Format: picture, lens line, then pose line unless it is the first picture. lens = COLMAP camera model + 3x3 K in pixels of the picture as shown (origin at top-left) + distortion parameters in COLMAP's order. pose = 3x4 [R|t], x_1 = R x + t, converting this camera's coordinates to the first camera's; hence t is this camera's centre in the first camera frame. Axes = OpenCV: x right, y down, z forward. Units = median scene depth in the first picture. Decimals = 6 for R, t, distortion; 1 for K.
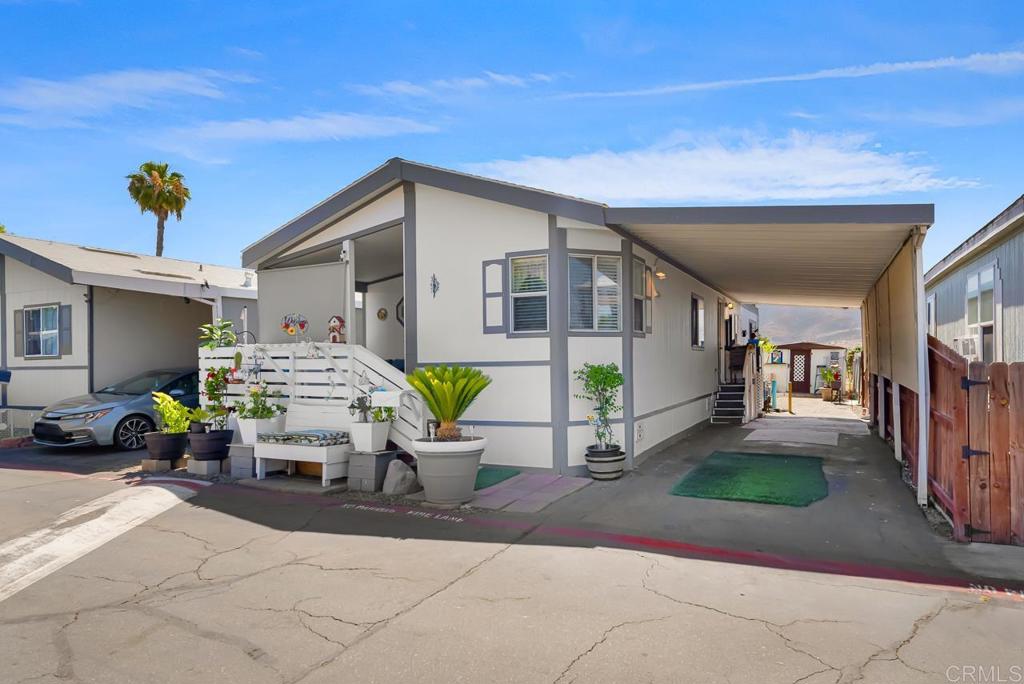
lens RADIAL K [[608.6, 0, 531.1], [0, 608.6, 344.1], [0, 0, 1]] dist [0.004516, 0.002070]
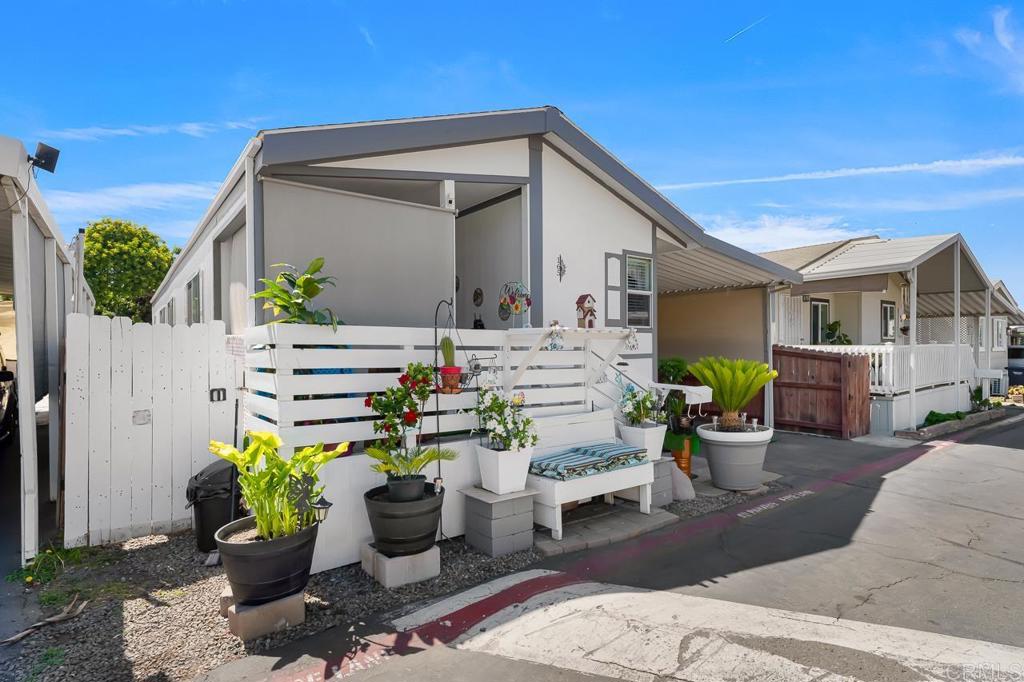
lens RADIAL K [[528.1, 0, 512.0], [0, 528.1, 341.0], [0, 0, 1]] dist [0.003886, 0.001182]
pose [[0.457104, 0.023737, 0.889097, -0.949842], [-0.024525, 0.999600, -0.014079, 0.023502], [-0.889075, -0.015369, 0.457503, 0.780497]]
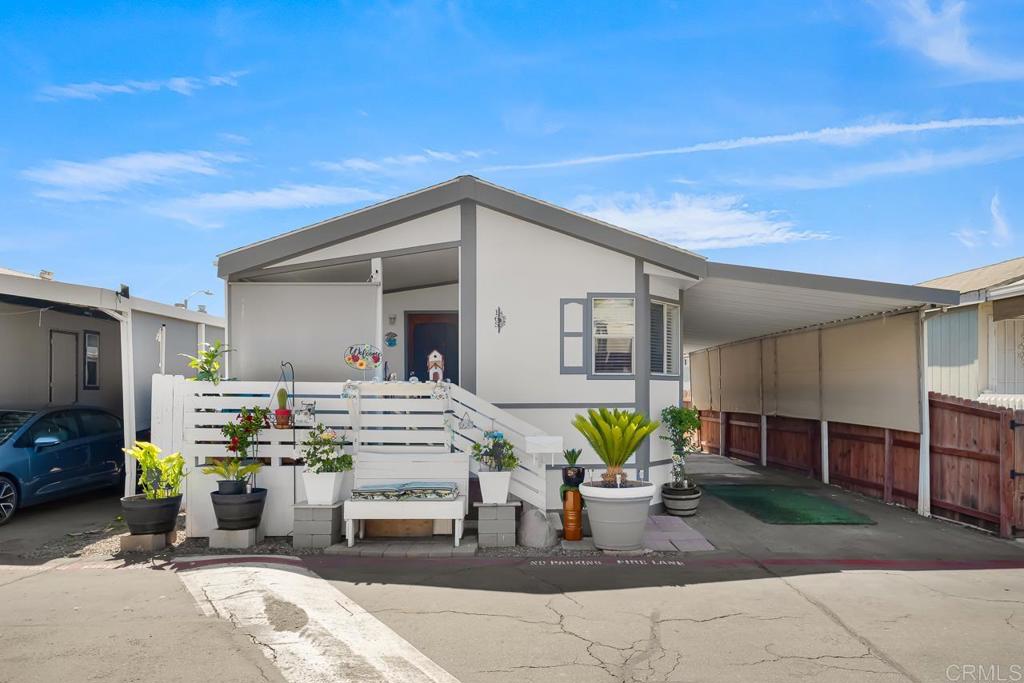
lens RADIAL K [[654.6, 0, 512.2], [0, 654.6, 377.0], [0, 0, 1]] dist [0.006119, -0.000460]
pose [[0.889629, 0.025036, 0.455998, -0.647930], [-0.025840, 0.999656, -0.004471, -0.006220], [-0.455953, -0.007805, 0.889970, 0.119746]]
